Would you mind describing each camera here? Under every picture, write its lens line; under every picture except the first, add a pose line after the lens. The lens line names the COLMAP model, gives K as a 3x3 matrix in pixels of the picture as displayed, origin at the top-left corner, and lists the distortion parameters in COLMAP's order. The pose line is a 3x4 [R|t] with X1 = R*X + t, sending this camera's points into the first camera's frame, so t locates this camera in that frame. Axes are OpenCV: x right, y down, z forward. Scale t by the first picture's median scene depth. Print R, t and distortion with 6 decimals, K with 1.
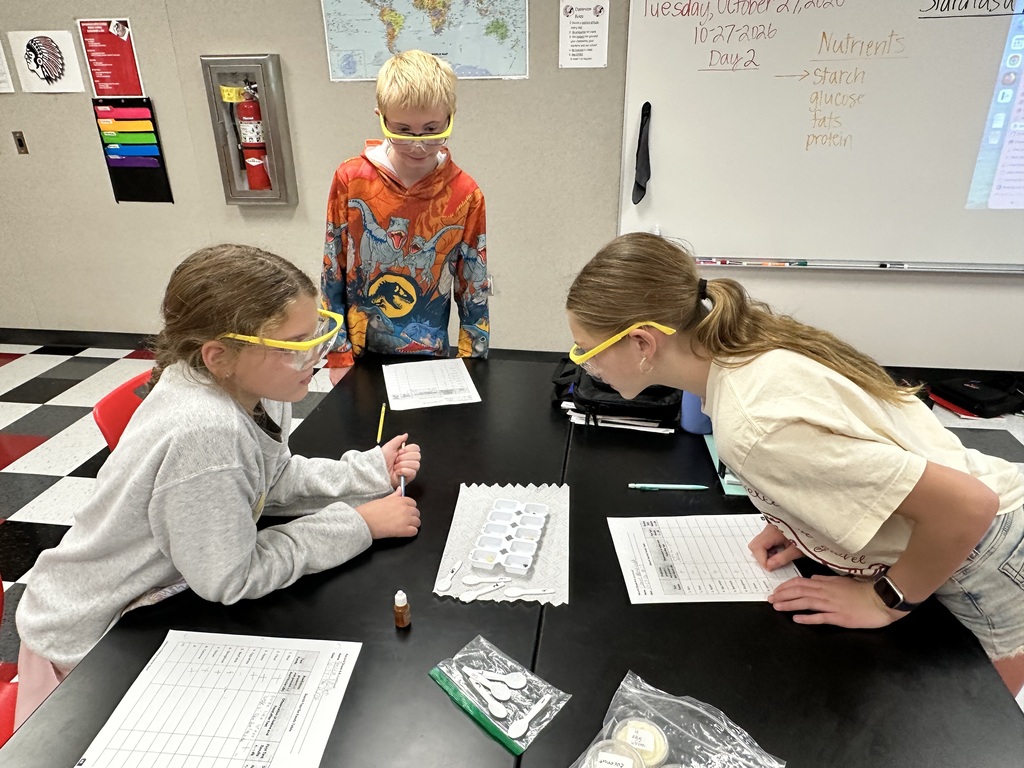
lens RADIAL K [[668.1, 0, 512.0], [0, 668.1, 384.0], [0, 0, 1]] dist [-0.003831, 0.004190]
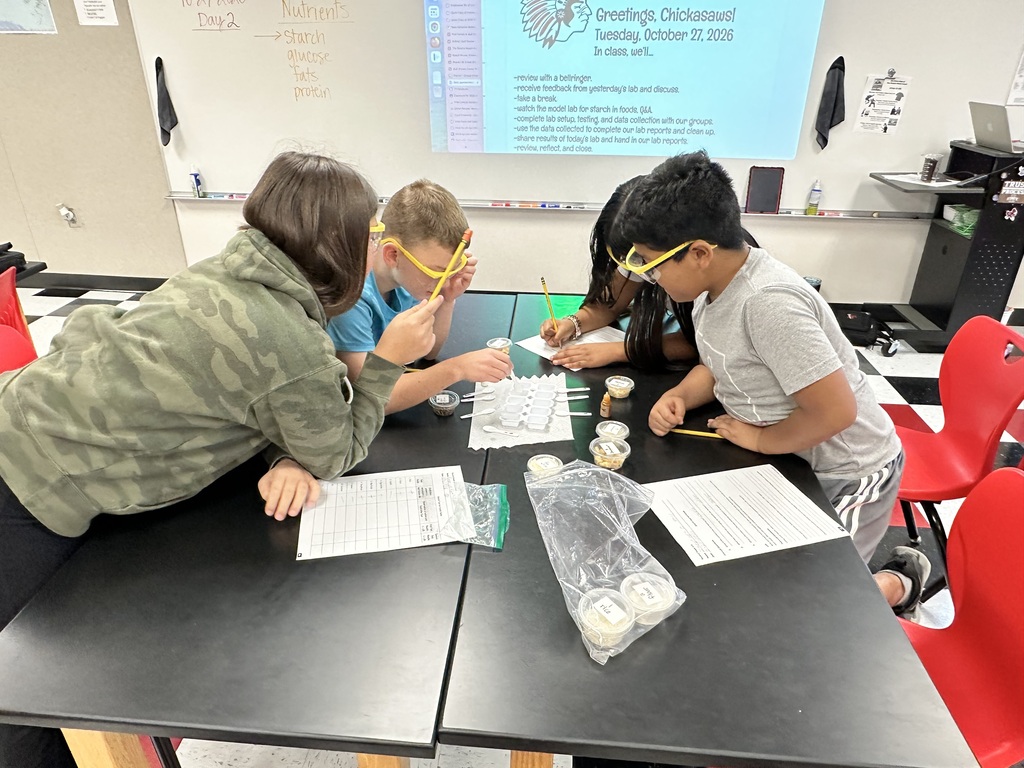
lens RADIAL K [[668.1, 0, 512.0], [0, 668.1, 384.0], [0, 0, 1]] dist [-0.003831, 0.004190]
pose [[0.998541, -0.011396, 0.052780, 0.780570], [0.007442, 0.997191, 0.074525, 0.068683], [-0.053481, -0.074023, 0.995821, -0.248408]]
